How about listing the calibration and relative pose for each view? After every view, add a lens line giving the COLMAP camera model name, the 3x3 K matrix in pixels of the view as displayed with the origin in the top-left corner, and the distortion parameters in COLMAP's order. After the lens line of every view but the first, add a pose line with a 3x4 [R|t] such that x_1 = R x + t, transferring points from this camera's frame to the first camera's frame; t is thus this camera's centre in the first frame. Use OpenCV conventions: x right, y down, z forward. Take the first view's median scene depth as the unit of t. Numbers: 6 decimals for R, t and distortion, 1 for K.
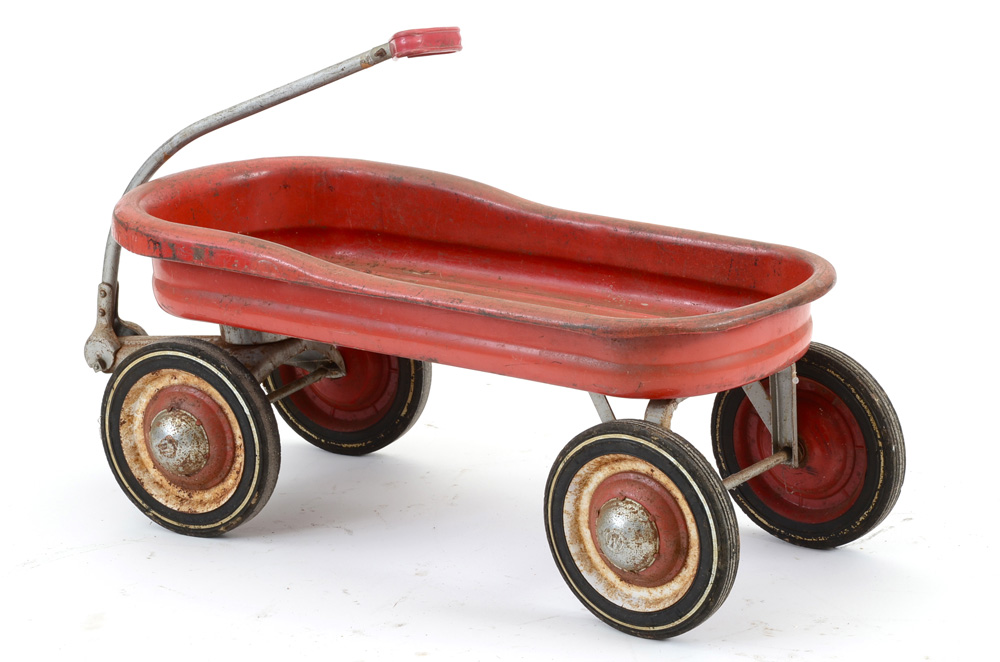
lens RADIAL K [[3740.6, 0, 499.2], [0, 3740.6, 337.7], [0, 0, 1]] dist [1.576853, 0.000000]
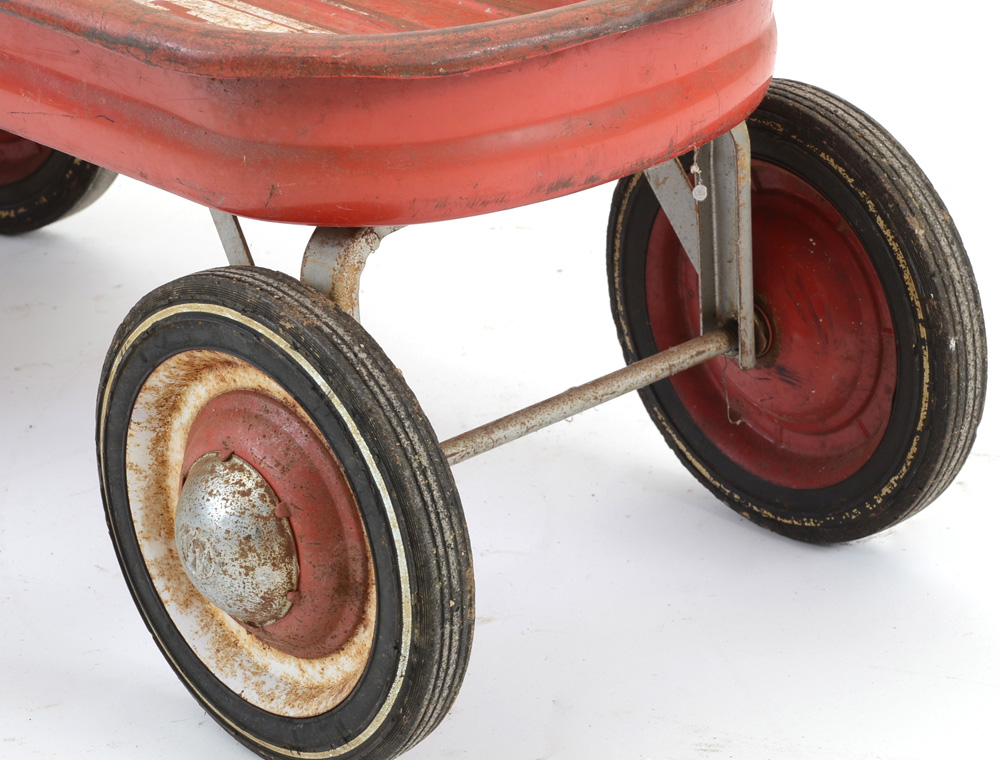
lens RADIAL K [[4488.5, 0, 501.7], [0, 4488.5, 382.2], [0, 0, 1]] dist [1.358164, 0.000000]
pose [[0.986421, 0.067858, -0.149565, 0.135935], [-0.050837, 0.992083, 0.114831, -0.024543], [0.156173, -0.105668, 0.982061, 0.501237]]
